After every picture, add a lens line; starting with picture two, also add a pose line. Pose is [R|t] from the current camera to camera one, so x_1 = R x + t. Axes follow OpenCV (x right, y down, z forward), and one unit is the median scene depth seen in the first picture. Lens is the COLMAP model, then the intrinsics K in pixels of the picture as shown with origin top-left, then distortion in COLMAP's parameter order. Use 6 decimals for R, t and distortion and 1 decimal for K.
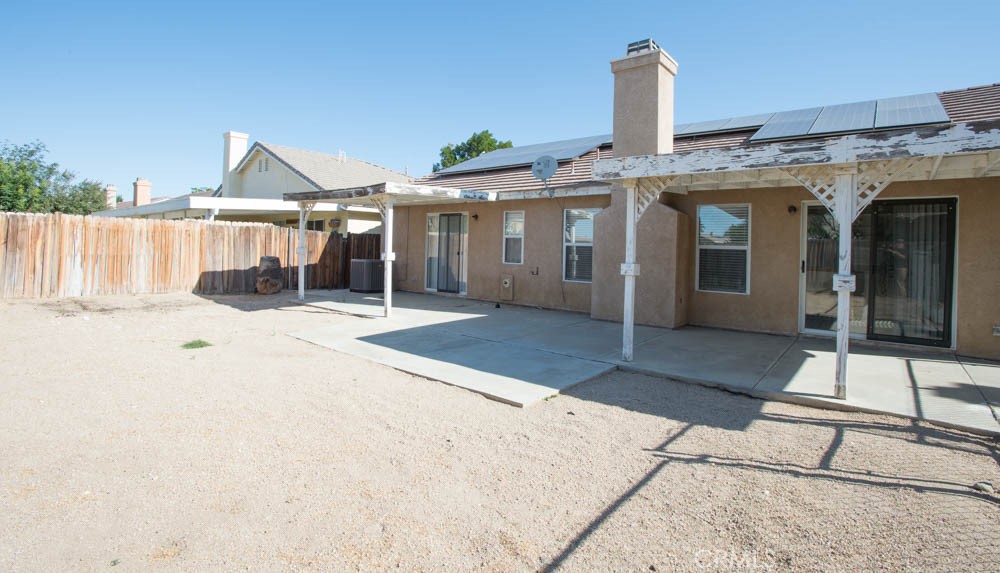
lens RADIAL K [[470.1, 0, 502.6], [0, 470.1, 244.3], [0, 0, 1]] dist [-0.029699, 0.001710]
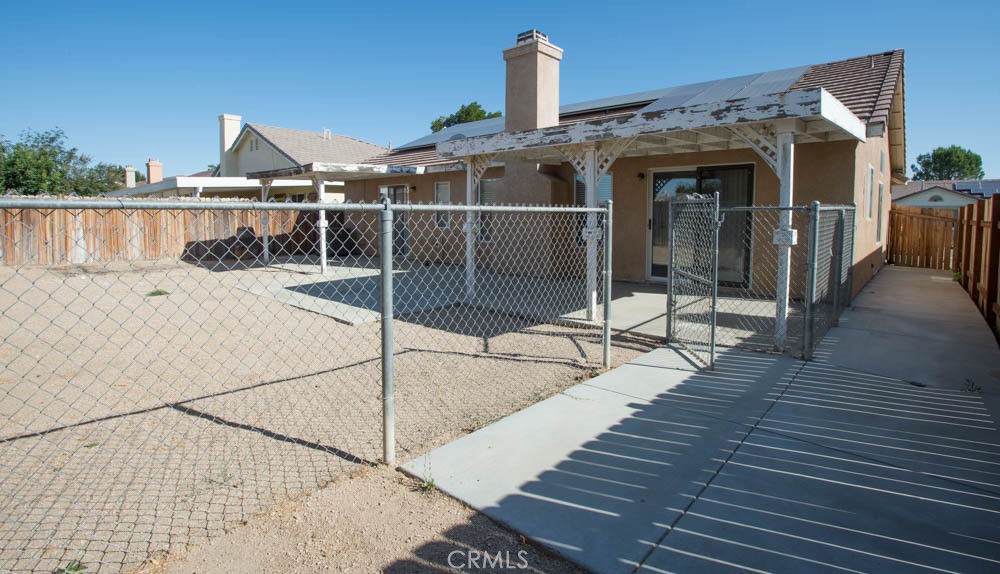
lens RADIAL K [[470.1, 0, 502.6], [0, 470.1, 244.8], [0, 0, 1]] dist [-0.029699, 0.001710]
pose [[0.998722, -0.019698, -0.046549, 0.227213], [0.022769, 0.997534, 0.066395, 0.008821], [0.045127, -0.067371, 0.996707, -0.150183]]
